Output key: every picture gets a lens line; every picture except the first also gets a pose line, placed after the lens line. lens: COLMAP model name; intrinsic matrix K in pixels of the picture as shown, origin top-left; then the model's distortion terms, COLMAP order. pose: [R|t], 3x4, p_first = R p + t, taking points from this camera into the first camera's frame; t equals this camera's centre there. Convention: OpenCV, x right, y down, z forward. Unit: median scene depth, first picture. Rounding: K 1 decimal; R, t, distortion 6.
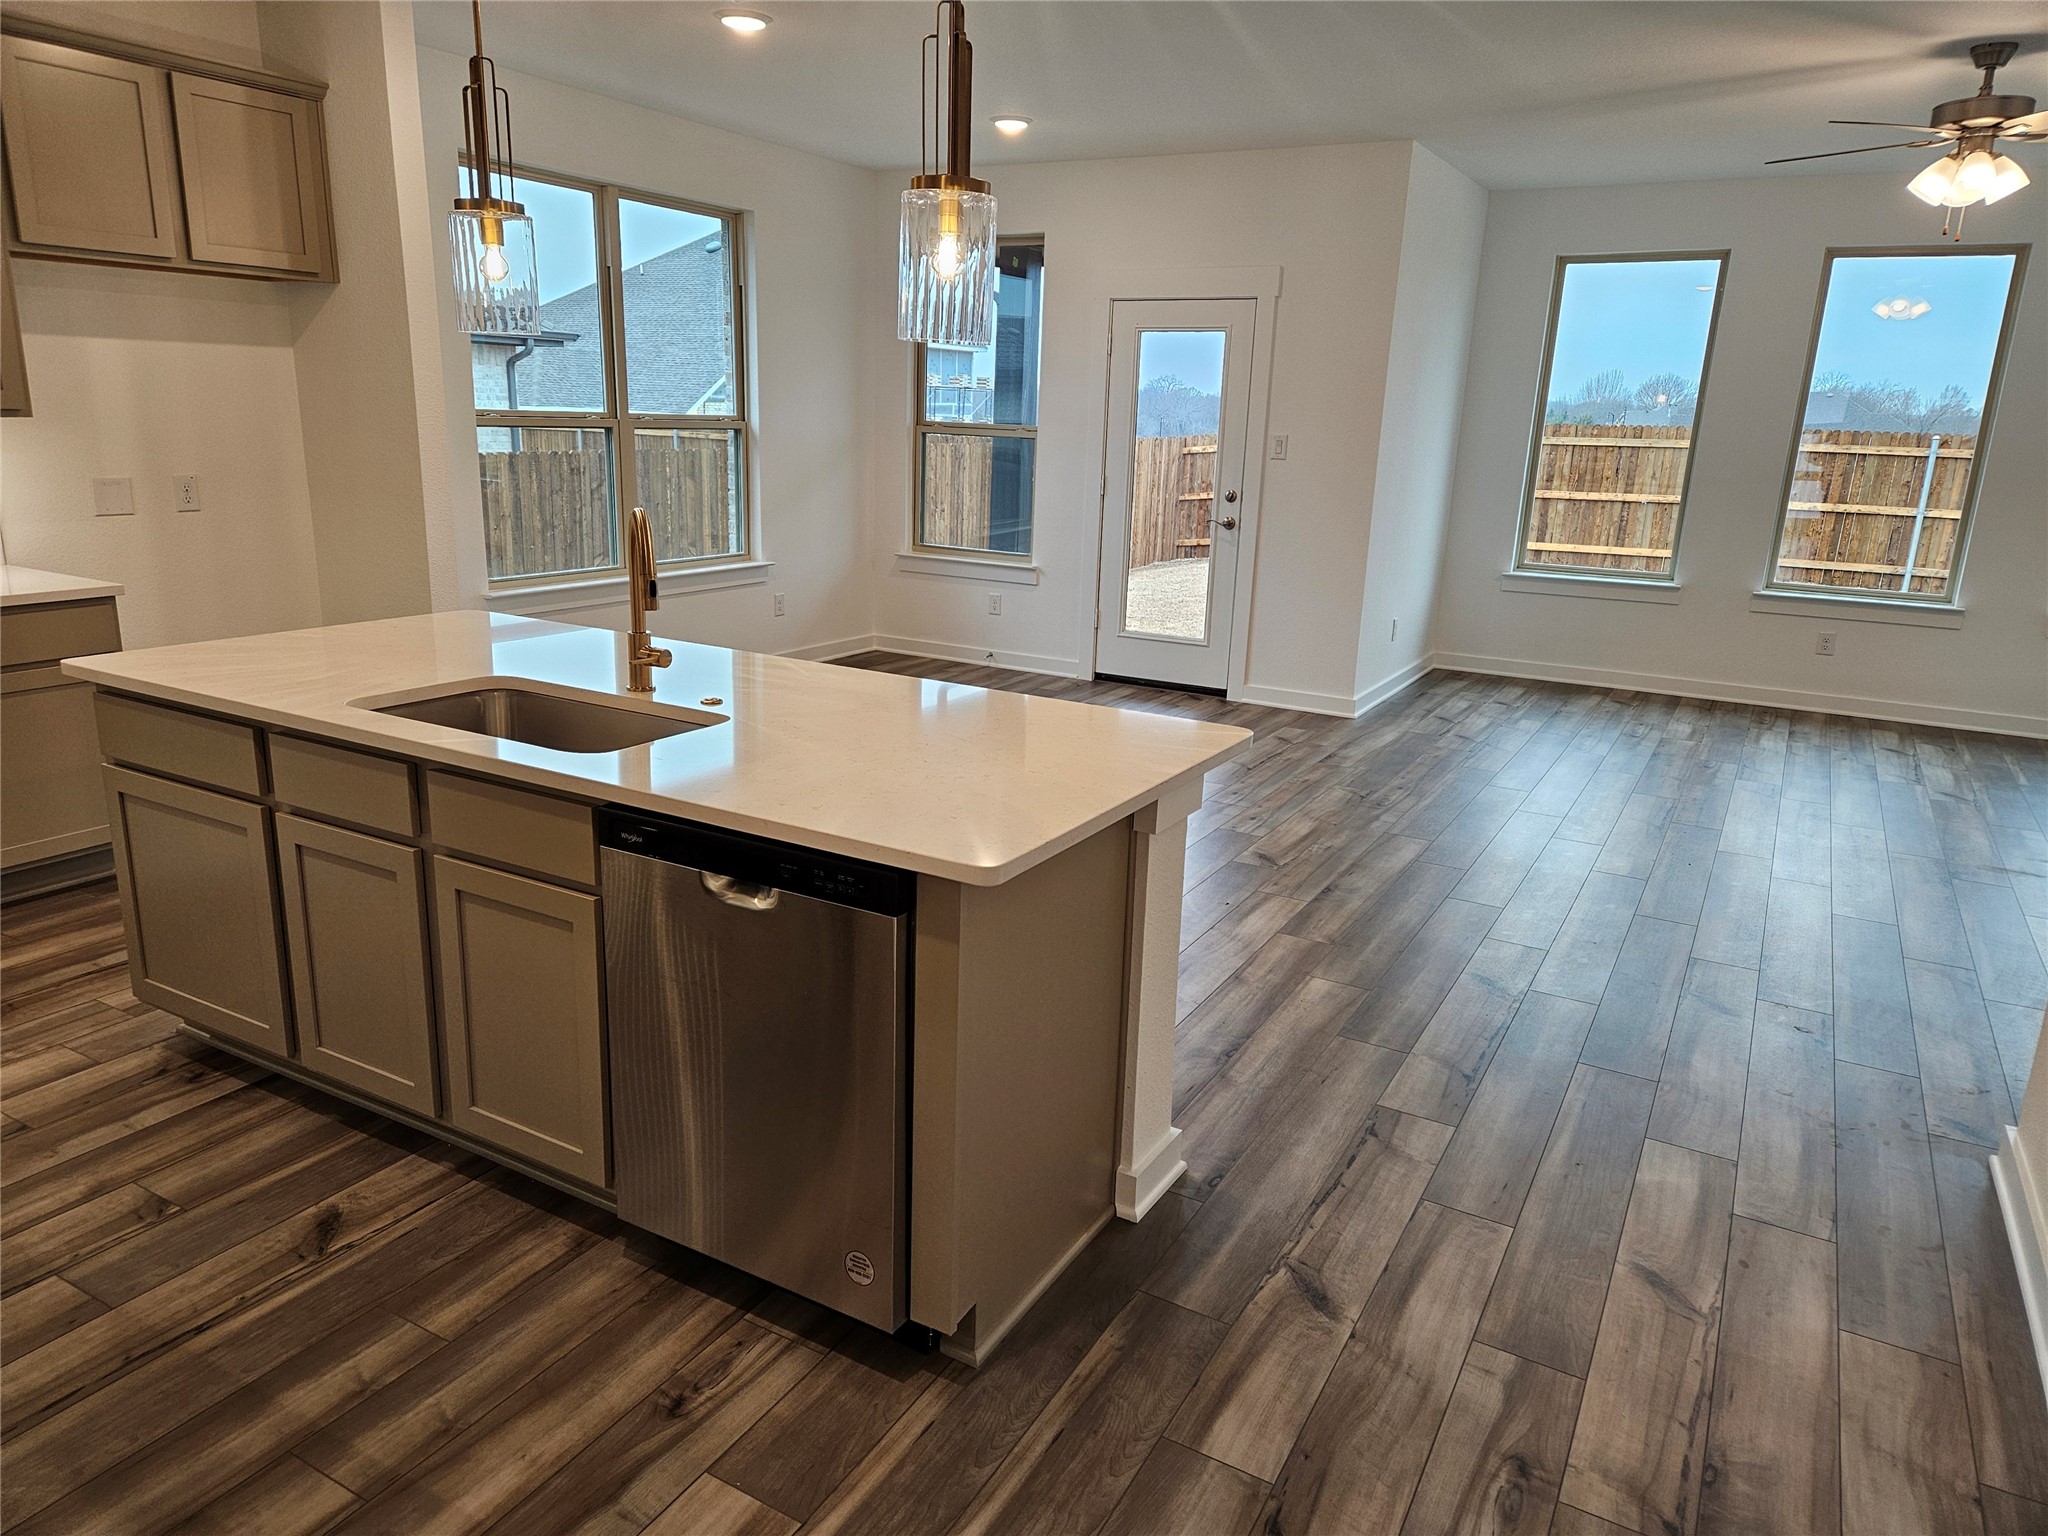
lens RADIAL K [[1359.5, 0, 1009.6], [0, 1359.5, 765.9], [0, 0, 1]] dist [0.057015, -0.028427]
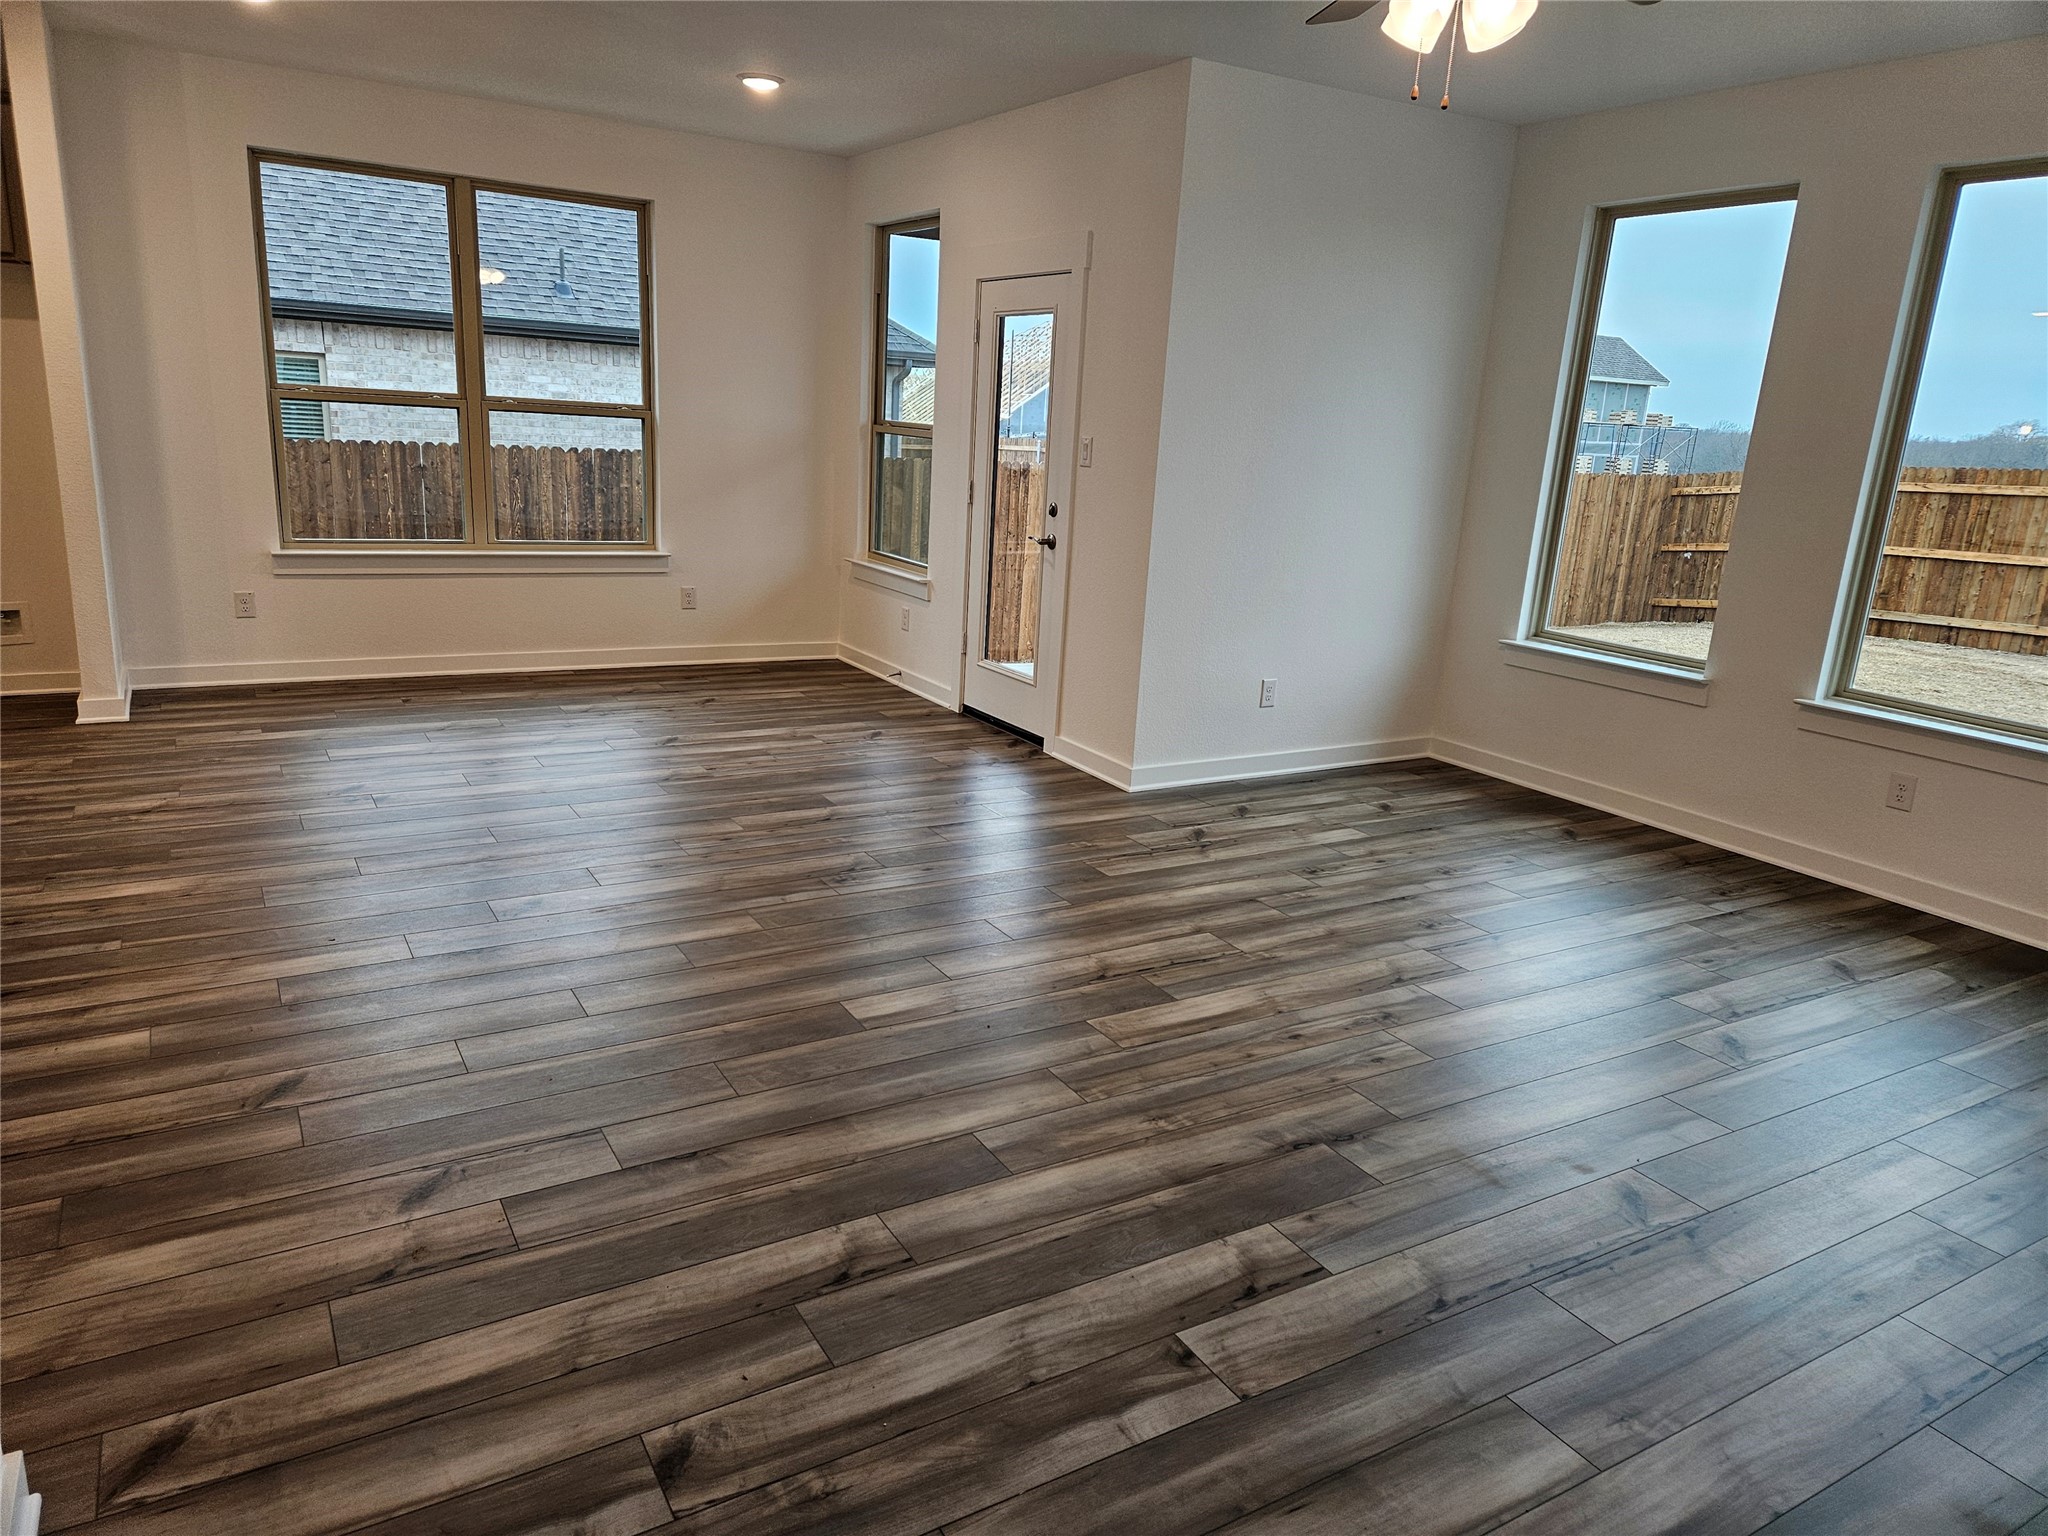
lens RADIAL K [[1359.5, 0, 1019.3], [0, 1359.5, 759.6], [0, 0, 1]] dist [0.057015, -0.028427]
pose [[0.872611, 0.135832, -0.469147, 0.540112], [-0.150460, 0.988596, 0.006373, -0.046576], [0.464662, 0.065027, 0.883097, 0.253725]]
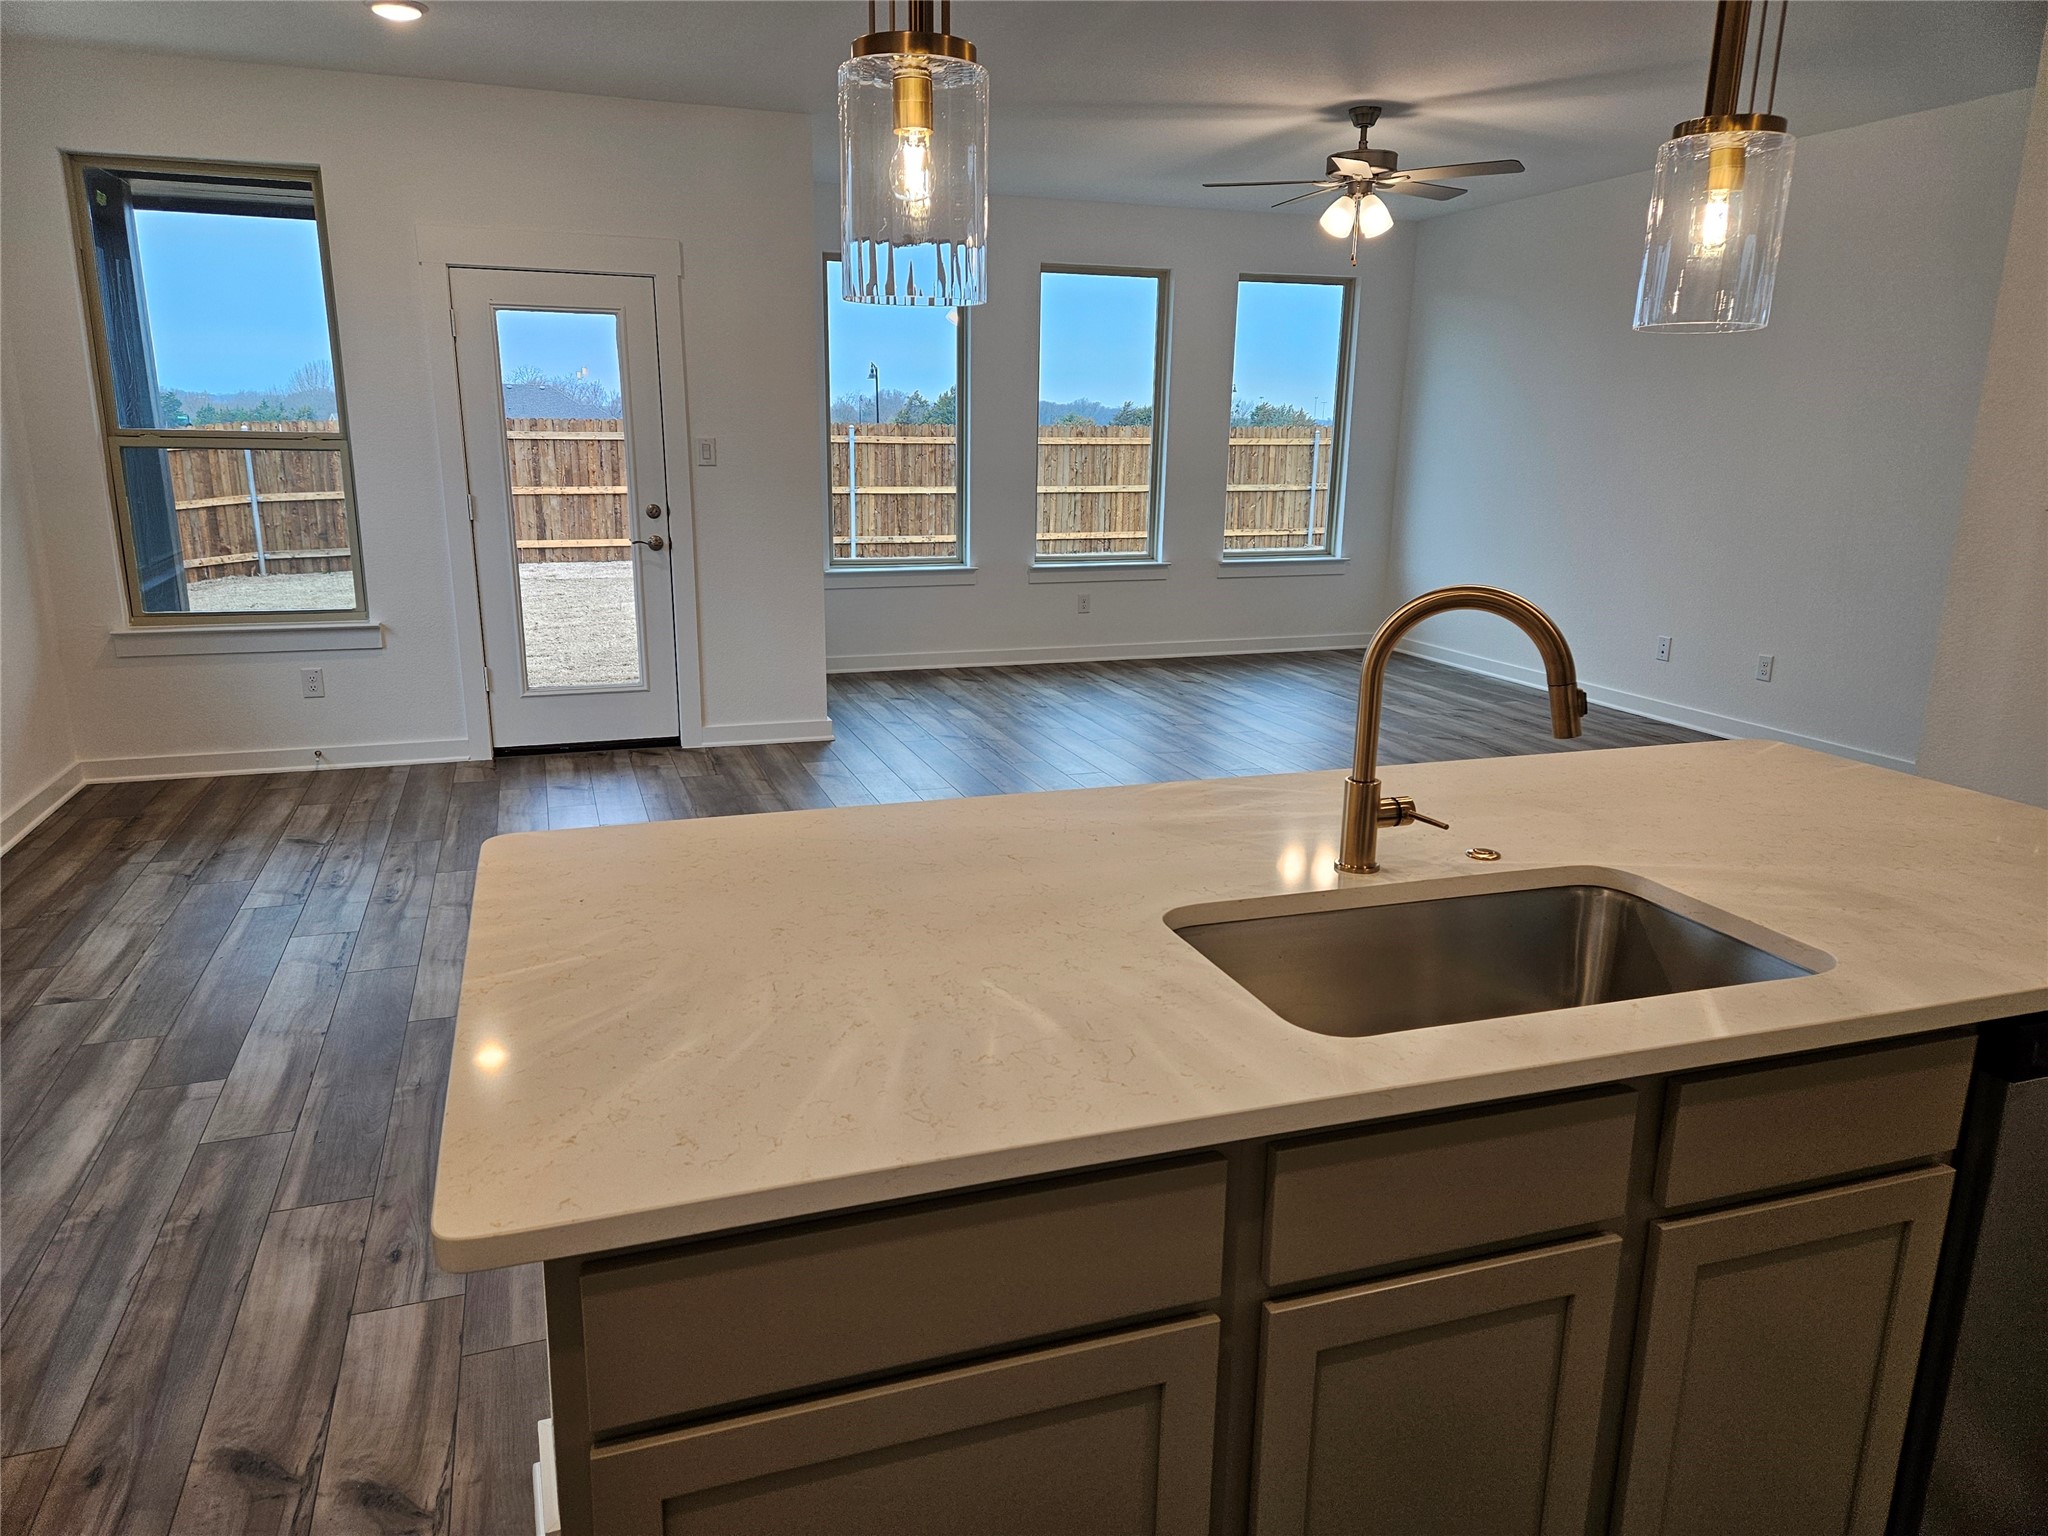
lens RADIAL K [[1359.5, 0, 1006.0], [0, 1359.5, 766.2], [0, 0, 1]] dist [0.057015, -0.028427]
pose [[0.658610, -0.207182, 0.723400, -0.327977], [0.202627, 0.974669, 0.094667, -0.077387], [-0.724690, 0.084232, 0.683908, 0.267896]]
